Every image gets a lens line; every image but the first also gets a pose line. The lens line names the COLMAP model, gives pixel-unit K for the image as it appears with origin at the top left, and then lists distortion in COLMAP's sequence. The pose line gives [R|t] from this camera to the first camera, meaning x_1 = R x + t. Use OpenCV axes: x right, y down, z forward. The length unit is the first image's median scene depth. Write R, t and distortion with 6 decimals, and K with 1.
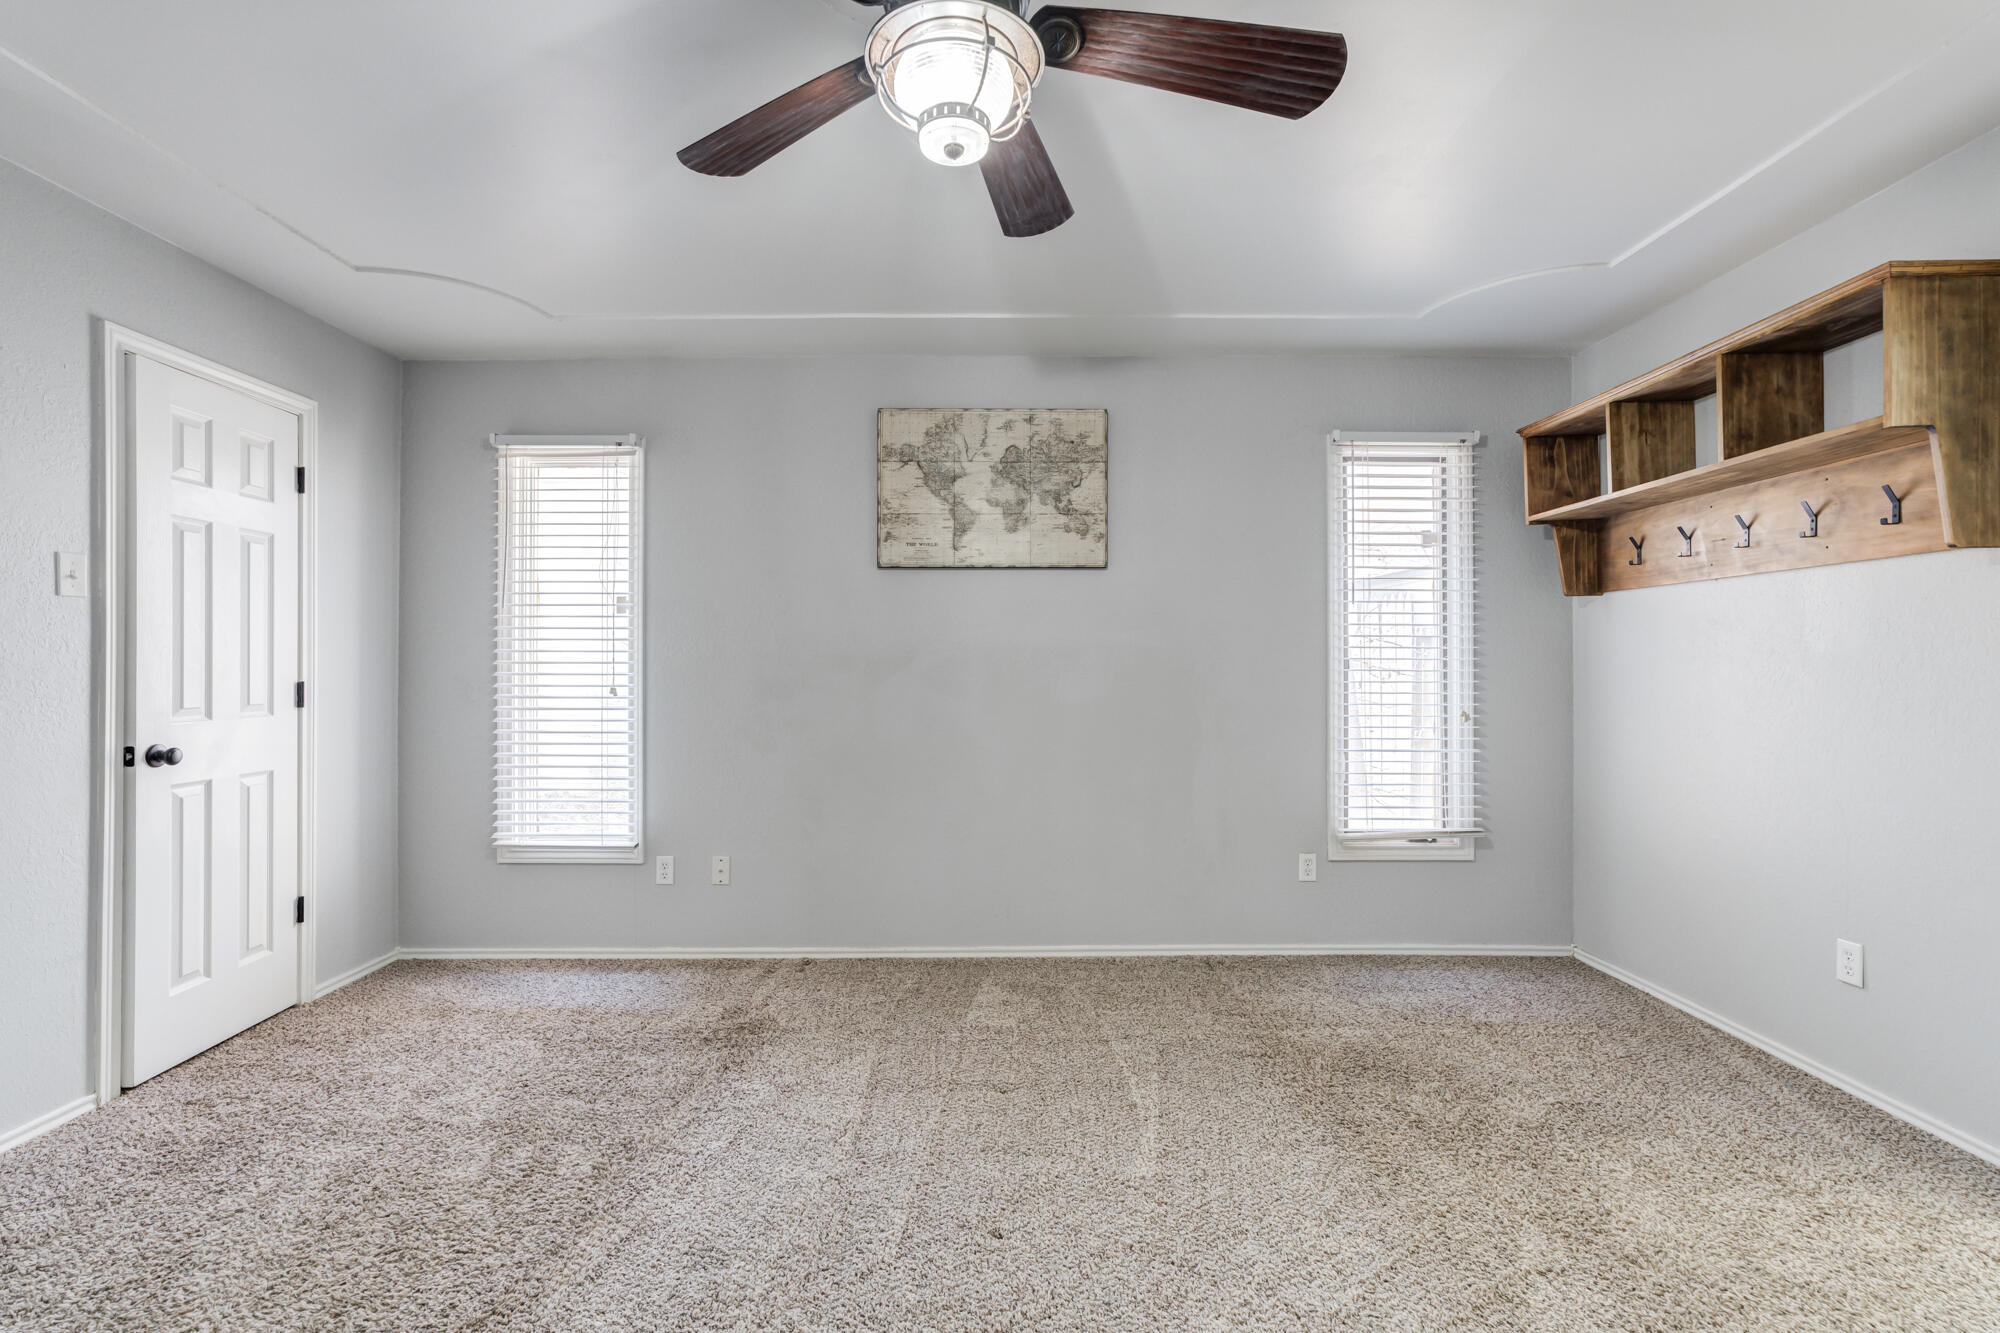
lens RADIAL K [[899.1, 0, 1000.0], [0, 899.1, 666.5], [0, 0, 1]] dist [-0.021391, 0.015889]
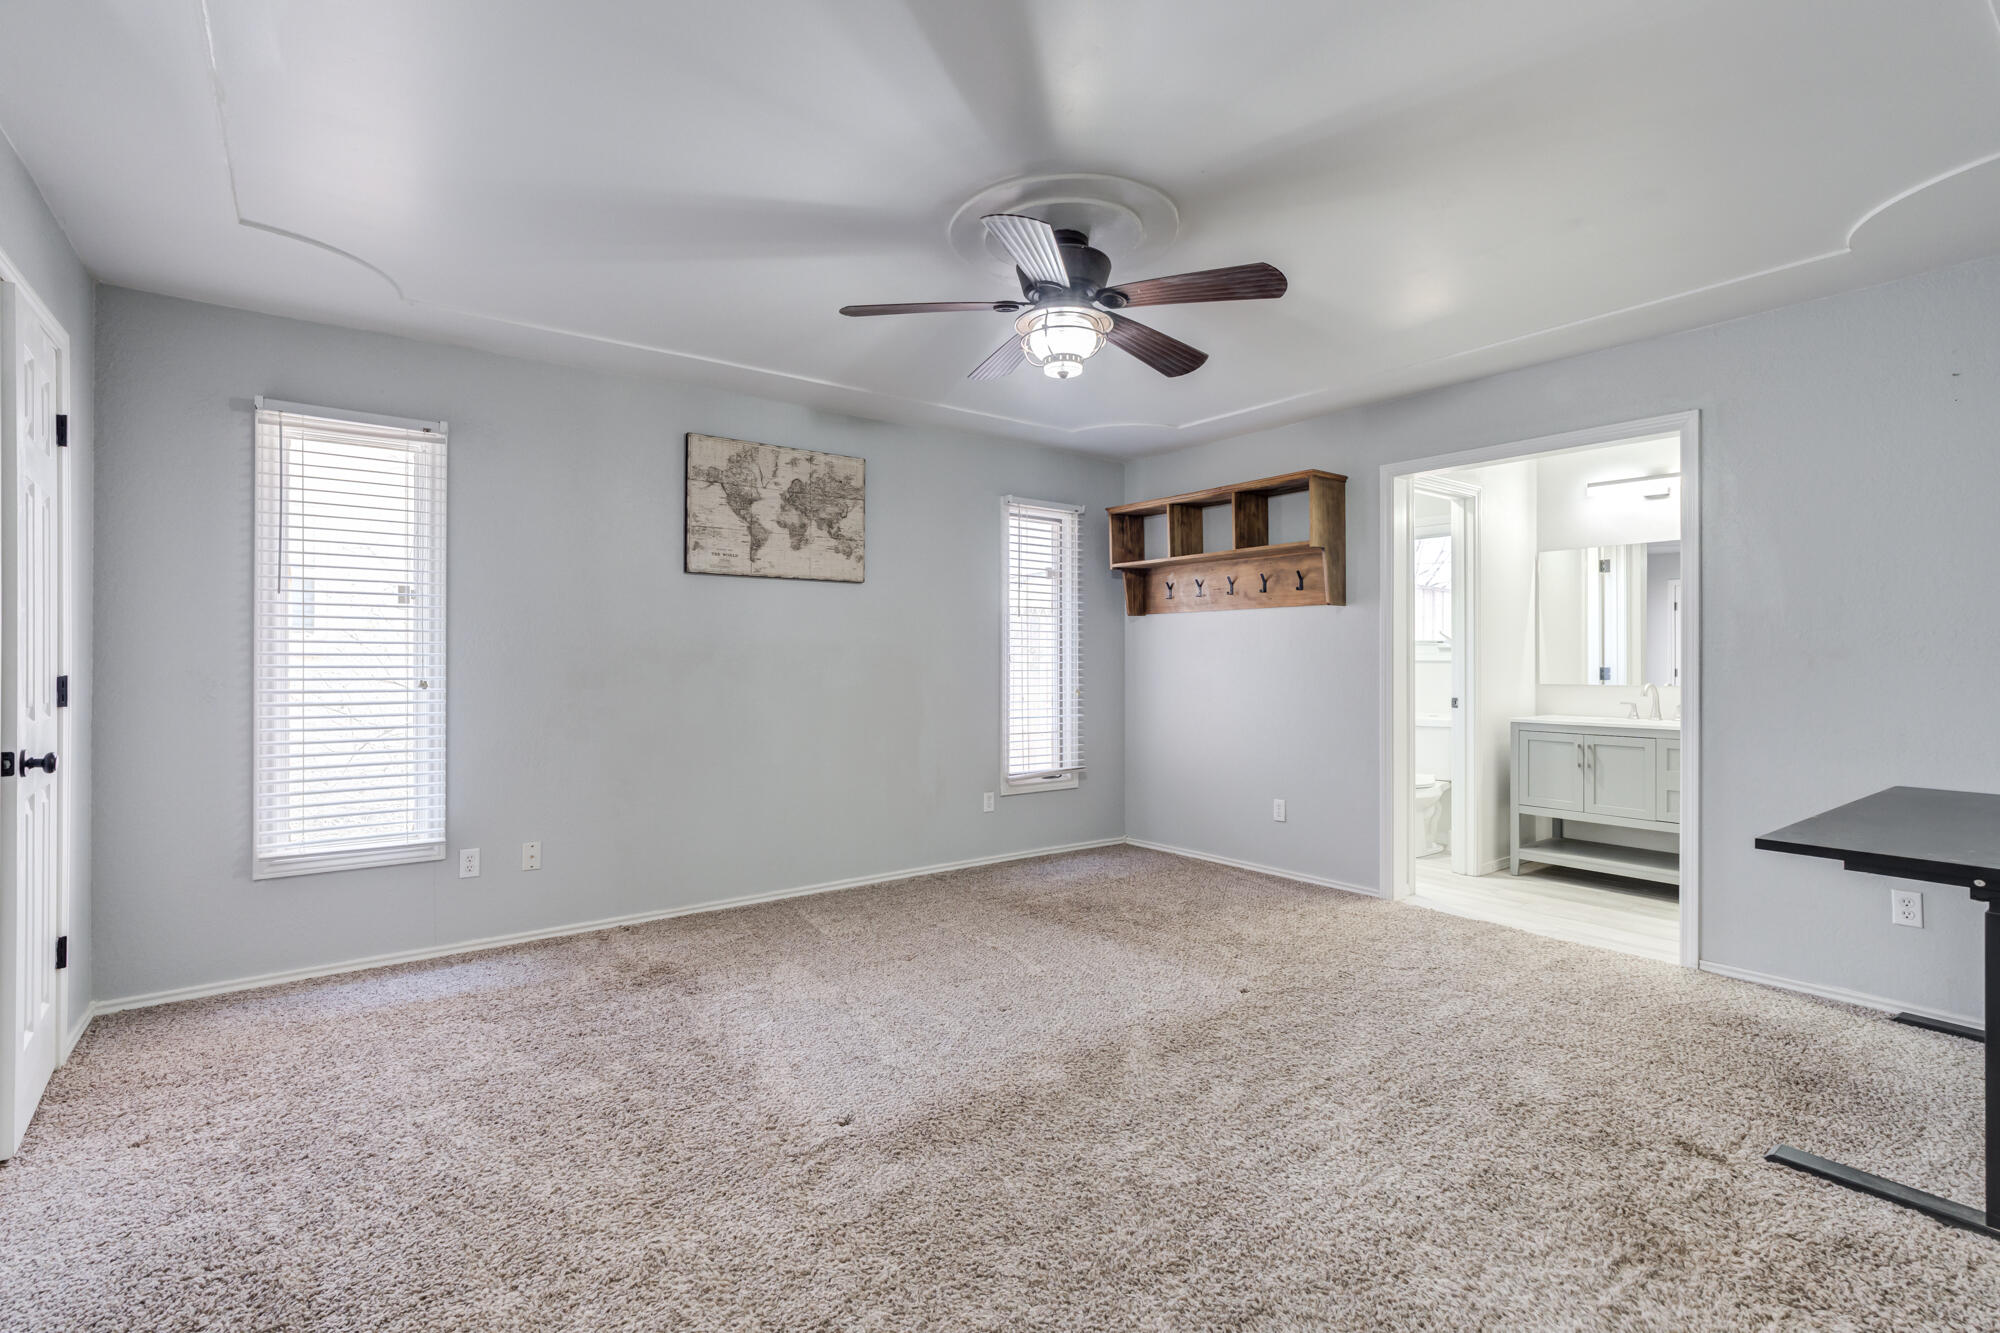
lens RADIAL K [[911.1, 0, 1002.9], [0, 911.1, 661.2], [0, 0, 1]] dist [-0.019313, 0.016762]
pose [[0.801444, 0.000470, 0.598070, -0.504640], [-0.000900, 1.000000, 0.000421, 0.001915], [-0.598069, -0.000876, 0.801444, -0.164150]]
